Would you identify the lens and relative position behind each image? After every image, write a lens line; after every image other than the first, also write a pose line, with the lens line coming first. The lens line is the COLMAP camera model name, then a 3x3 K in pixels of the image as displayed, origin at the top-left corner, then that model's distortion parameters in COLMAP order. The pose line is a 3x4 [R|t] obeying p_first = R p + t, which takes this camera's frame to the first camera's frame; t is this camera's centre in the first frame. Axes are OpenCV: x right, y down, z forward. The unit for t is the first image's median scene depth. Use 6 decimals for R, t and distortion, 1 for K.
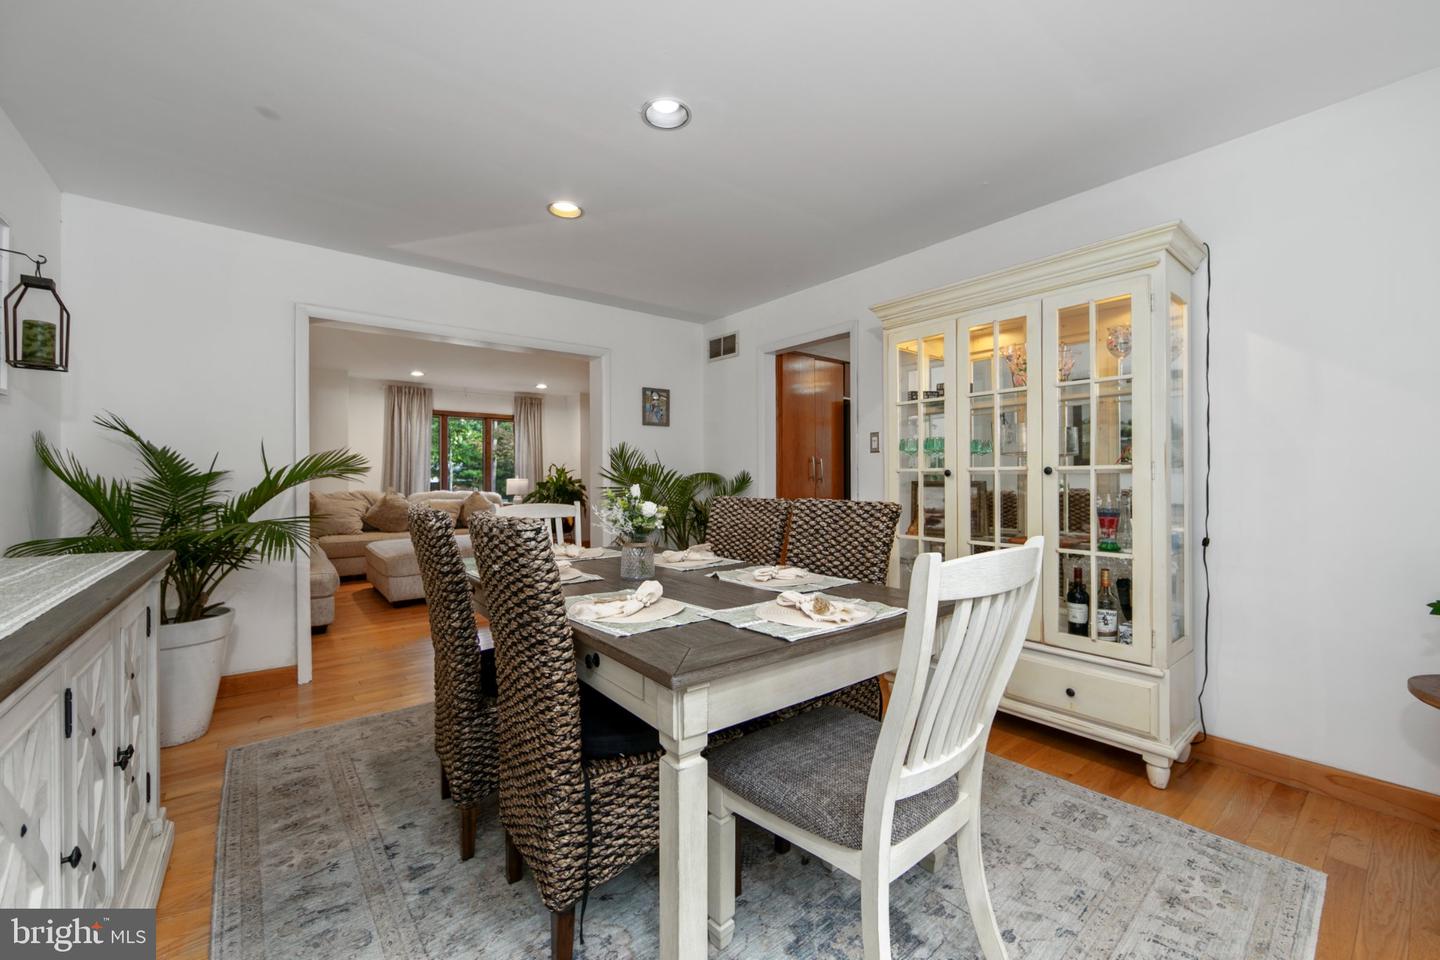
lens RADIAL K [[569.0, 0, 718.1], [0, 569.0, 480.1], [0, 0, 1]] dist [-0.006383, -0.000611]
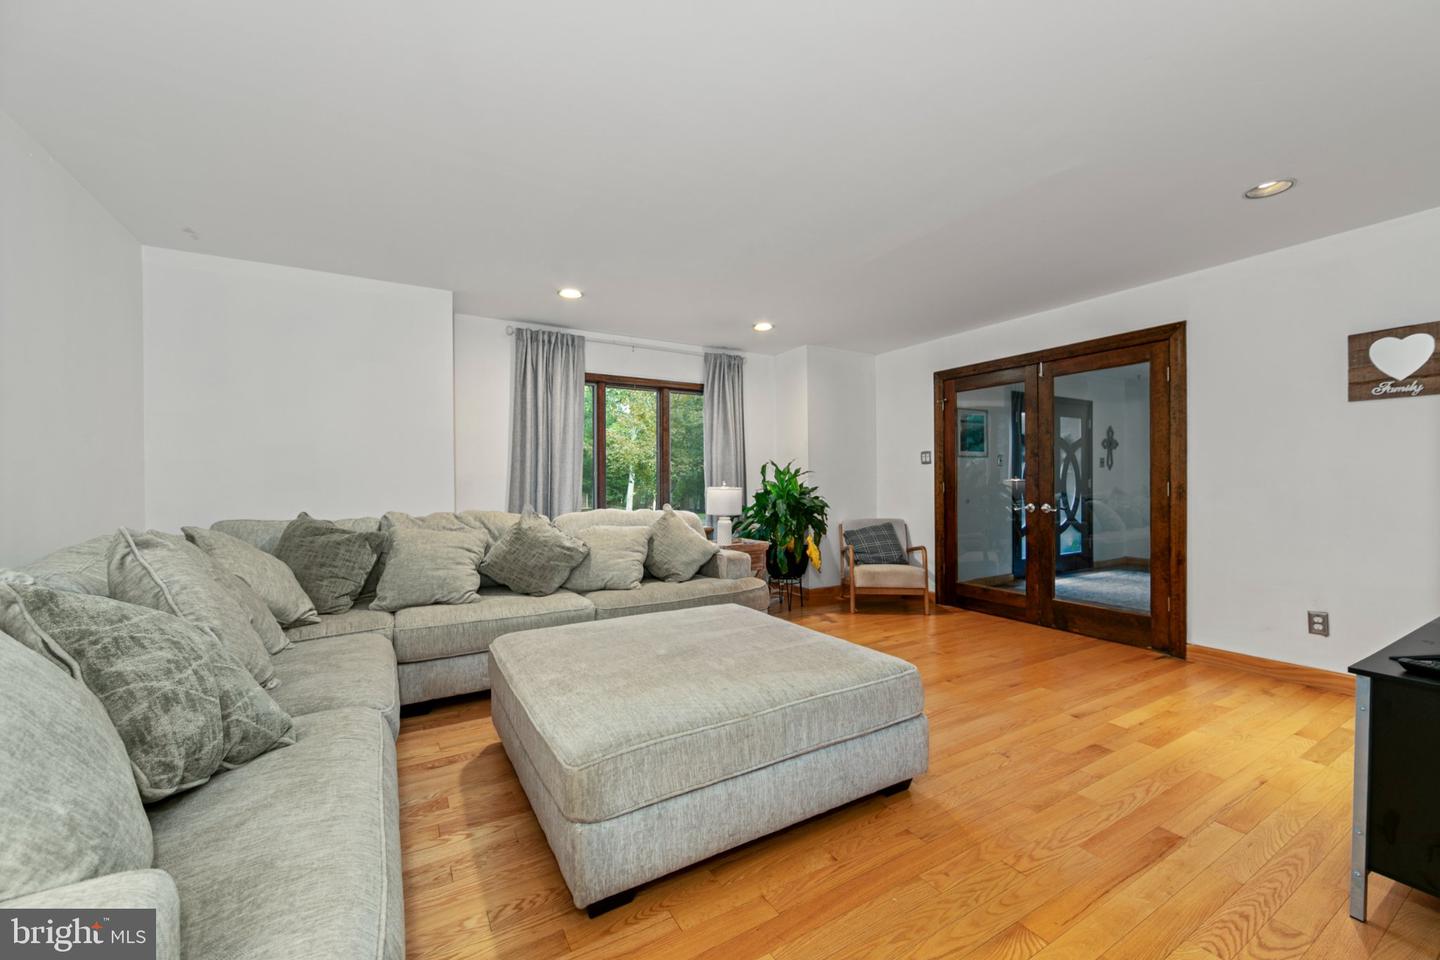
lens RADIAL K [[569.0, 0, 722.2], [0, 569.0, 473.6], [0, 0, 1]] dist [-0.006383, -0.000611]
pose [[0.991095, 0.001672, -0.133143, -0.282163], [-0.003565, 0.999896, -0.013985, -0.007978], [0.133106, 0.014336, 0.990998, 0.430706]]
